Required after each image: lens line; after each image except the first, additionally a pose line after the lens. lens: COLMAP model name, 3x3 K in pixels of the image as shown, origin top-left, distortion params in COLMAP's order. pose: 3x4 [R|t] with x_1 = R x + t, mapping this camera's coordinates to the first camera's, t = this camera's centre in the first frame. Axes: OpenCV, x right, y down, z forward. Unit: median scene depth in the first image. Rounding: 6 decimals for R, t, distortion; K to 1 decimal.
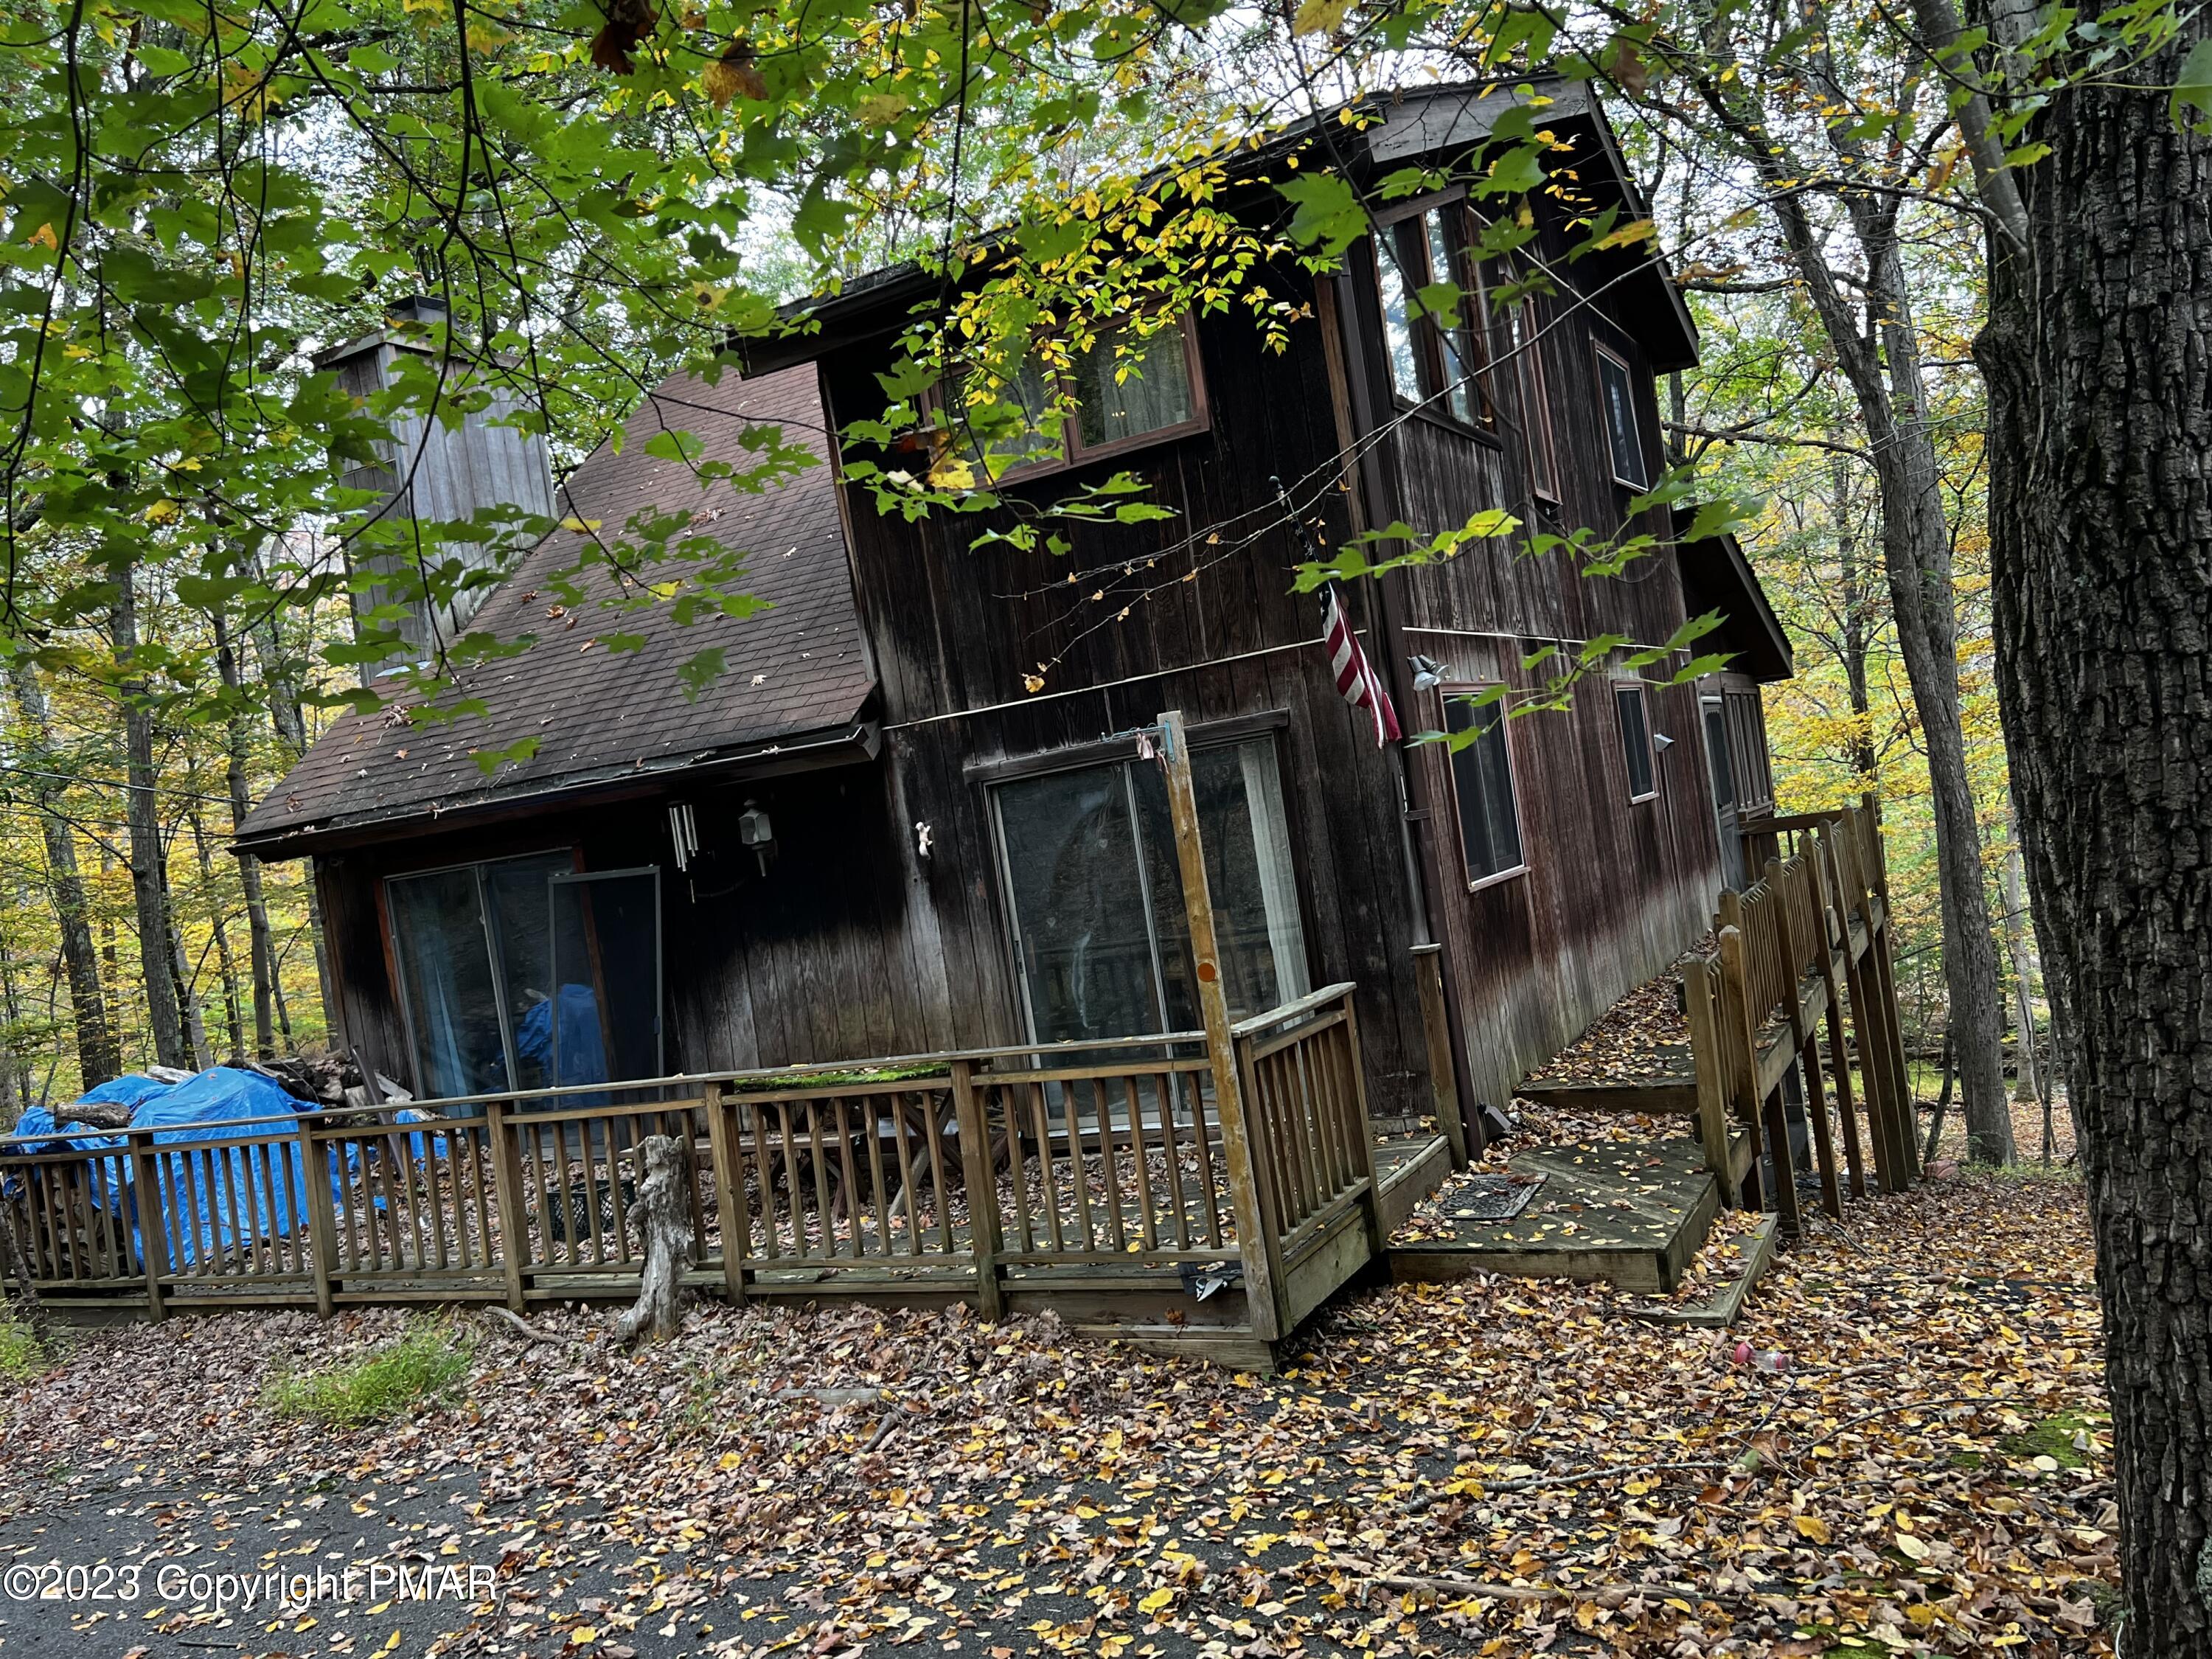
lens RADIAL K [[1740.9, 0, 1089.9], [0, 1740.9, 823.9], [0, 0, 1]] dist [0.047027, -0.012637]
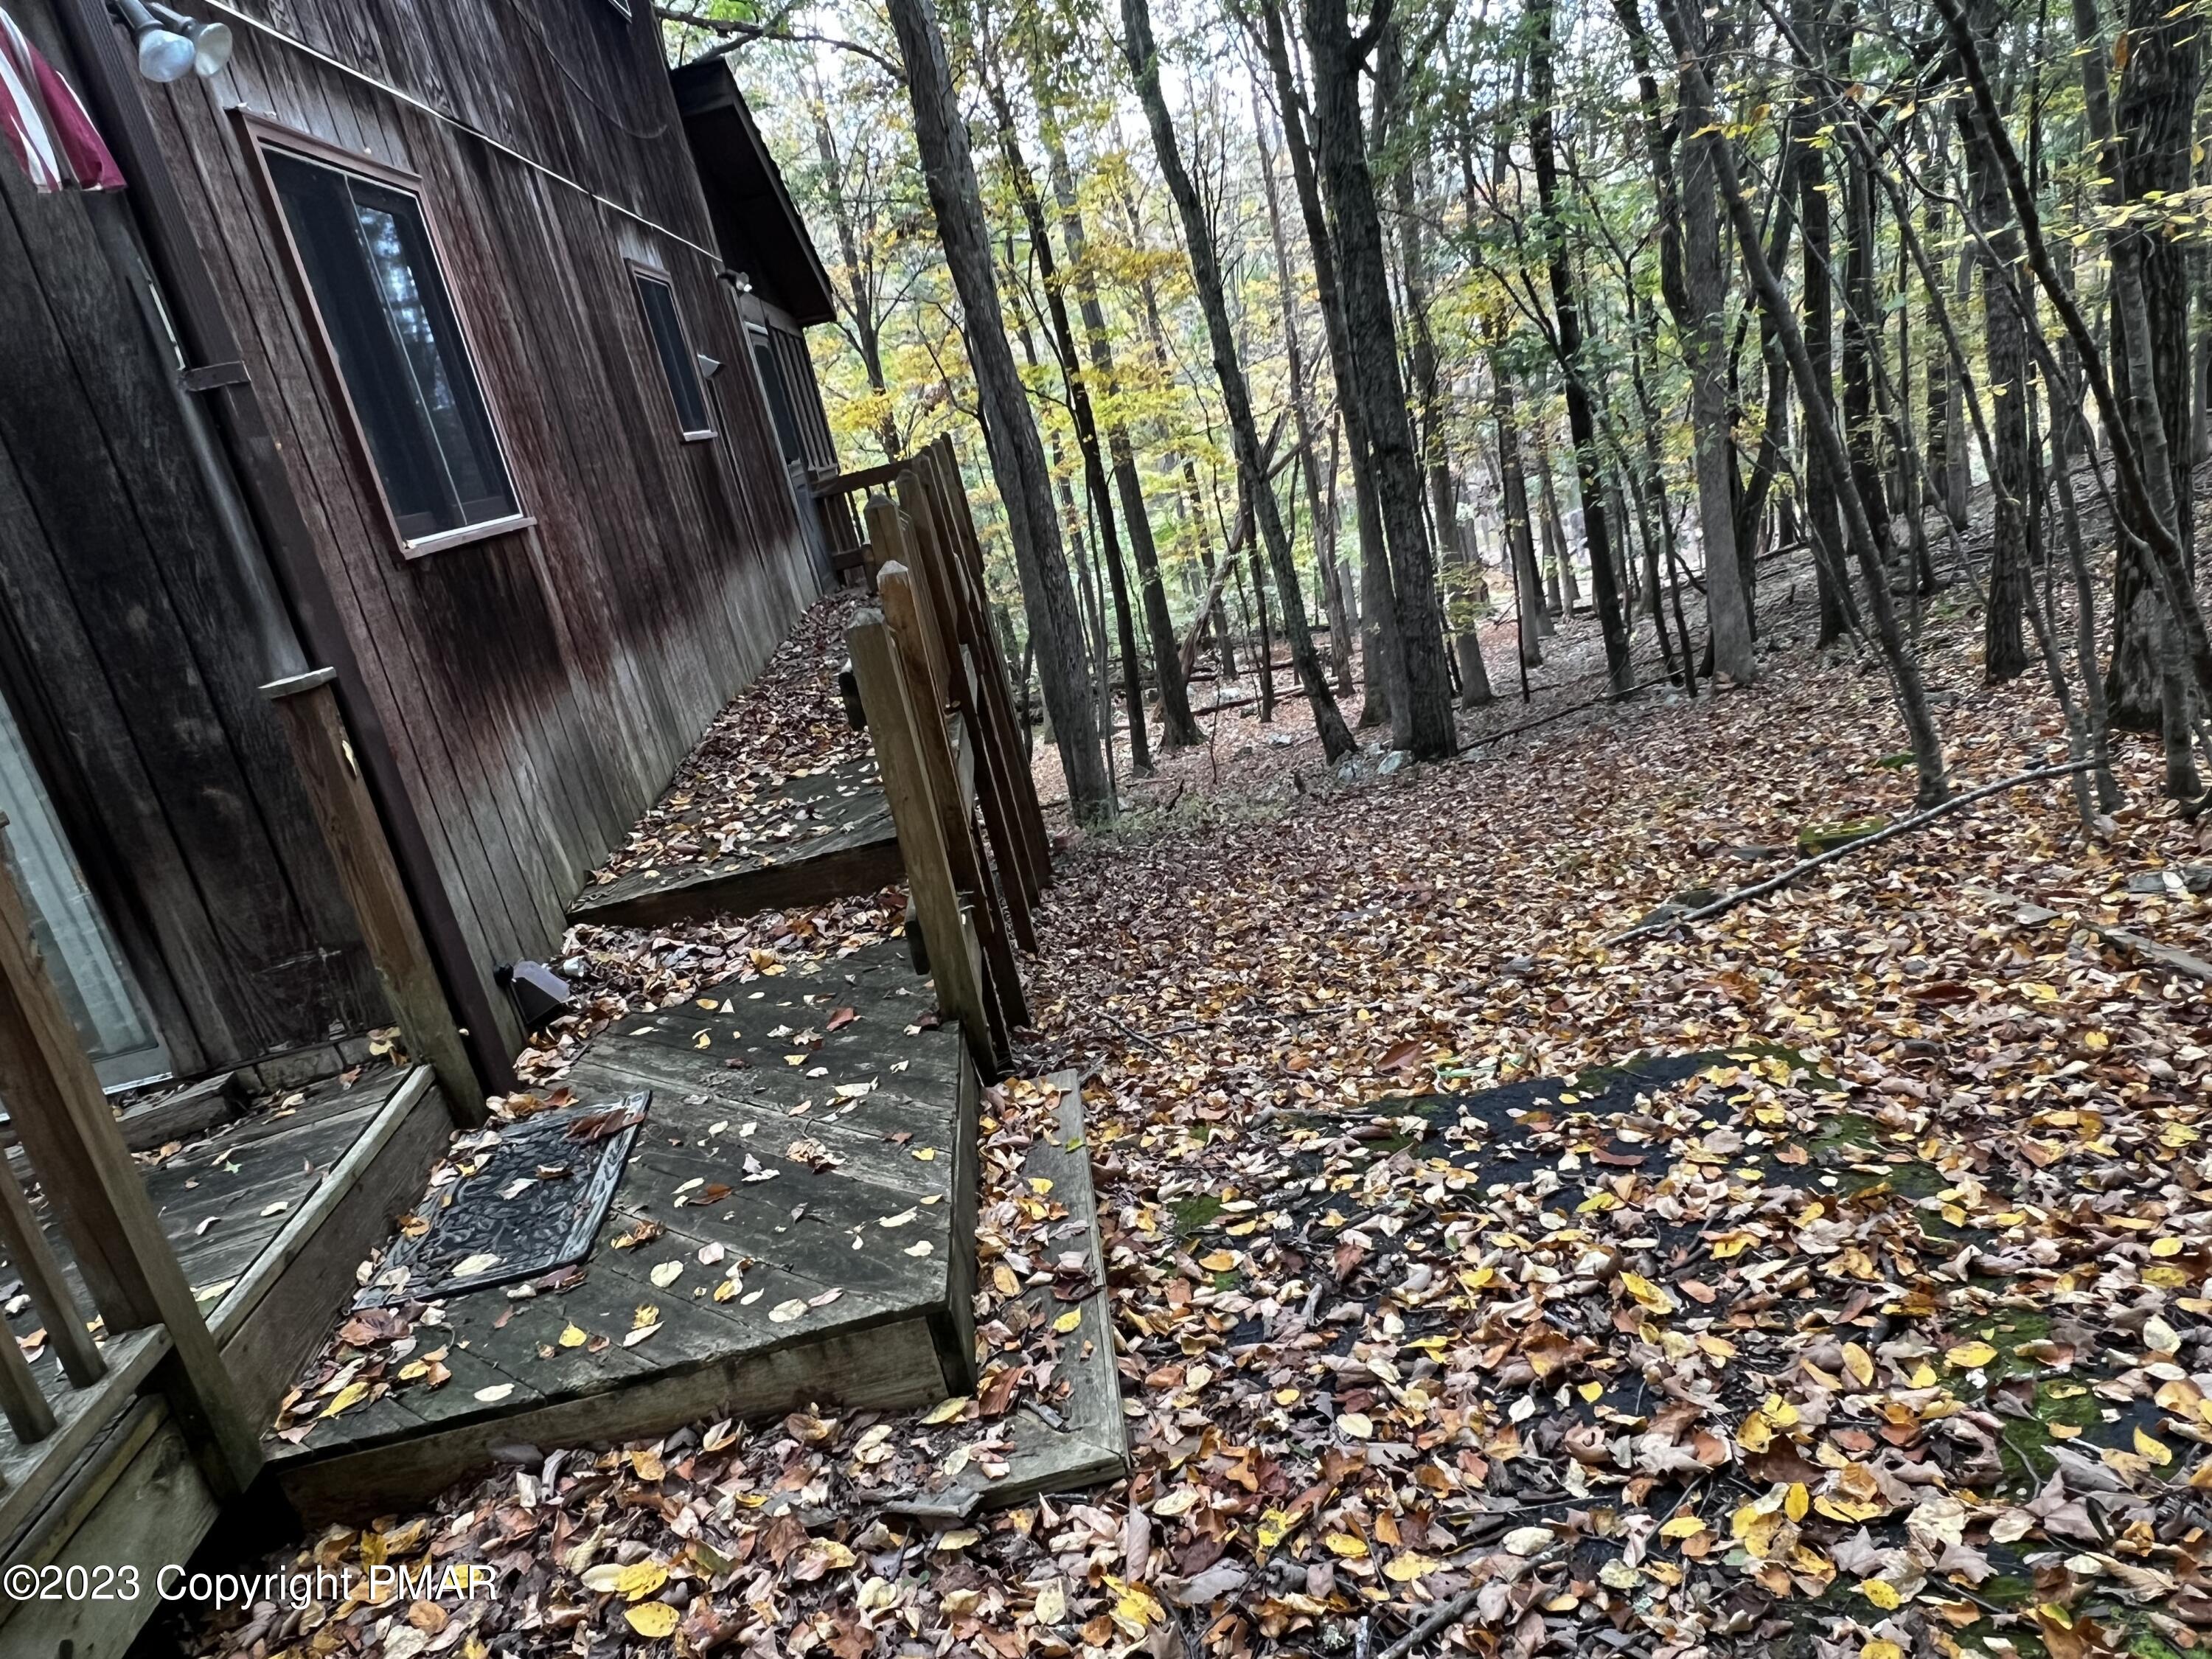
lens RADIAL K [[1568.3, 0, 1093.6], [0, 1568.3, 837.1], [0, 0, 1]] dist [0.009402, -0.000612]
pose [[0.845027, -0.201296, 0.495388, 0.150975], [0.111793, 0.972471, 0.204459, 0.048564], [-0.522907, -0.117392, 0.844267, 0.526553]]
